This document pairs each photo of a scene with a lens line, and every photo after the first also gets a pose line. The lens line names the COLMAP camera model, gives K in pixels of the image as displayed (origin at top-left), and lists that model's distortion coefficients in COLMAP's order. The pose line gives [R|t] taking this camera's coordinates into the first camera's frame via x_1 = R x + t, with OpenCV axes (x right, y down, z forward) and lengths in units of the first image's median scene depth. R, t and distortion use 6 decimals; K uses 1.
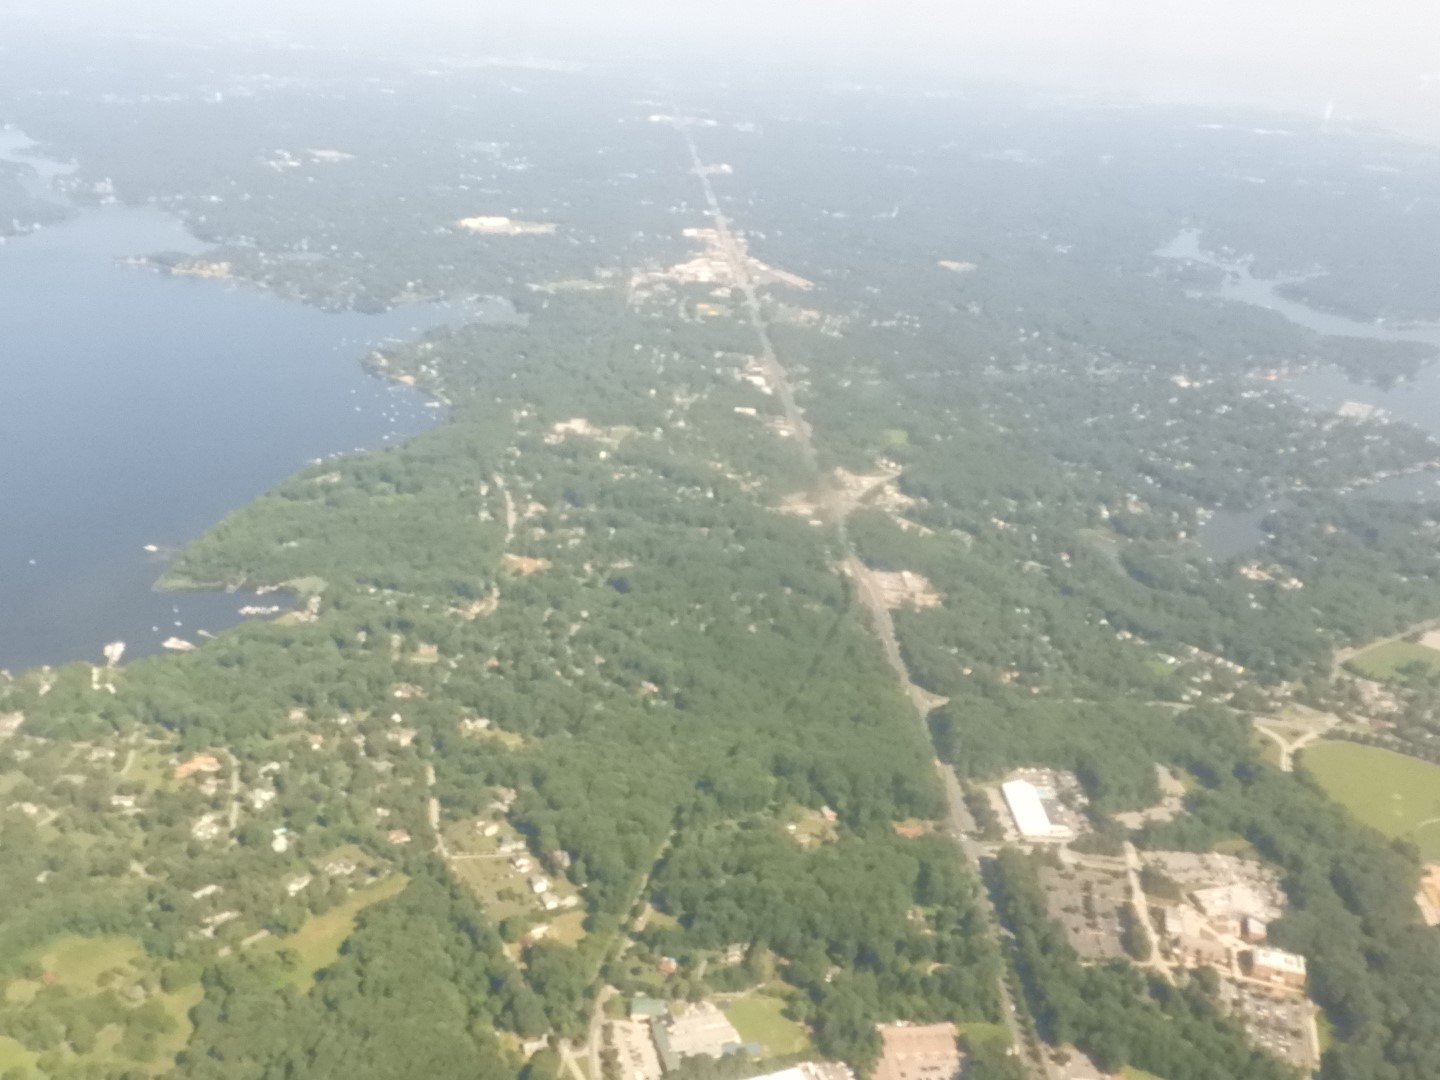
lens RADIAL K [[1274.0, 0, 720.0], [0, 1274.0, 540.0], [0, 0, 1]] dist [0.053528, 0.005655]
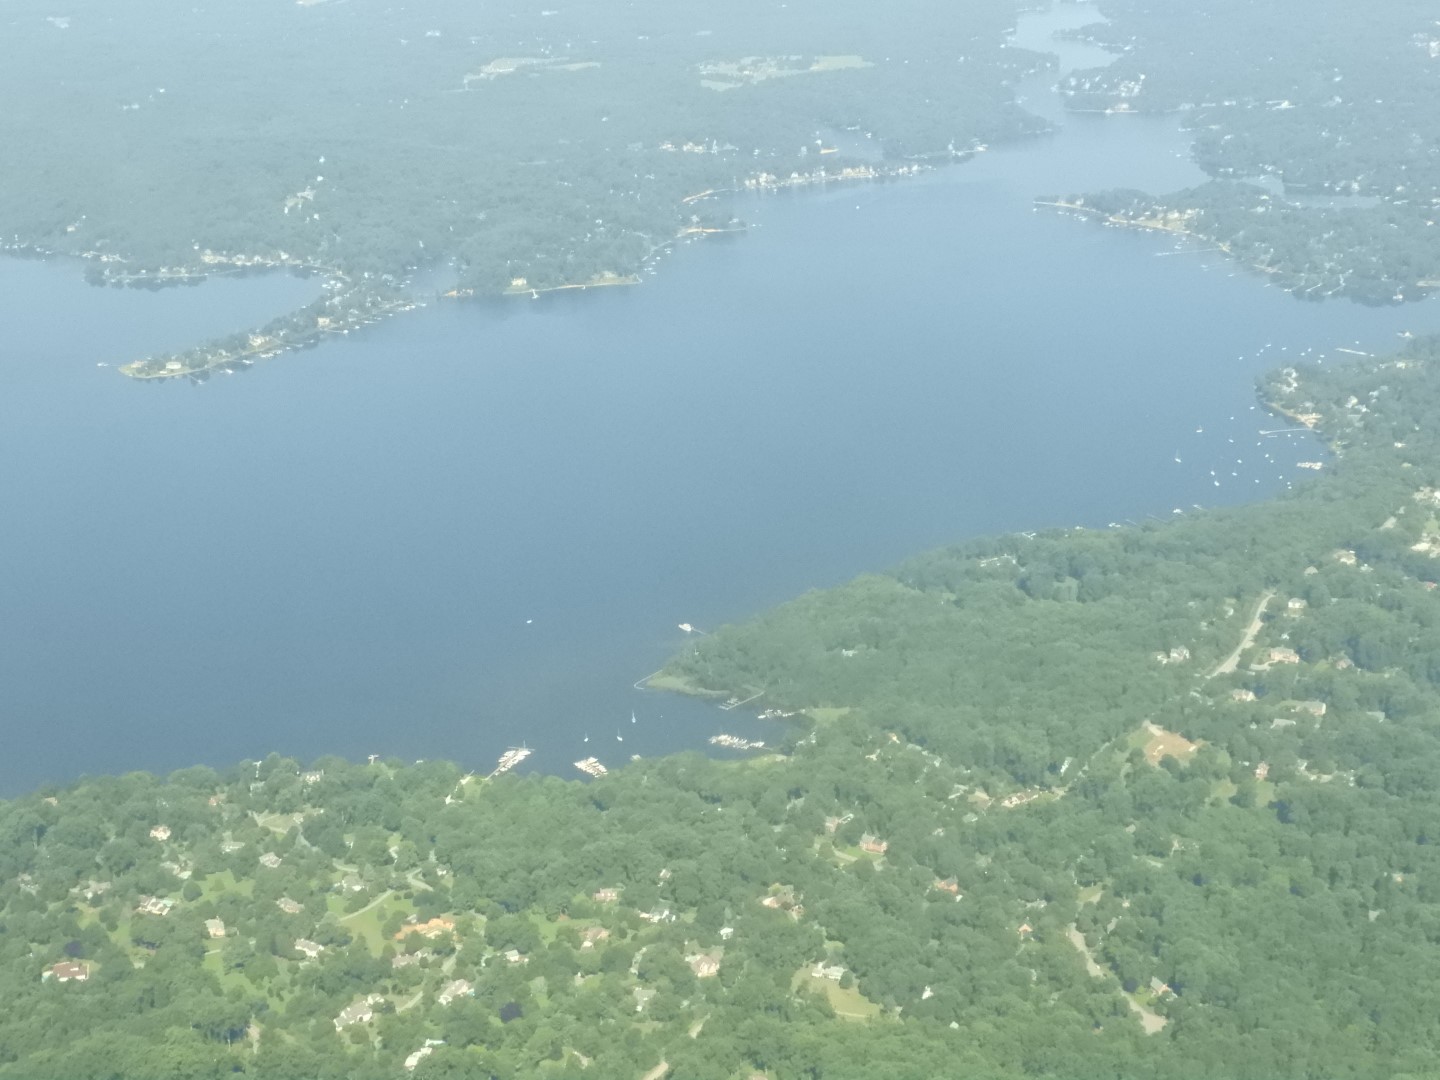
lens RADIAL K [[2454.3, 0, 720.0], [0, 2454.3, 540.0], [0, 0, 1]] dist [-0.004470, -0.039531]
pose [[0.763838, 0.115335, -0.635020, 0.263823], [-0.172563, 0.984579, -0.028745, -0.003408], [0.621912, 0.131537, 0.771961, 0.066422]]
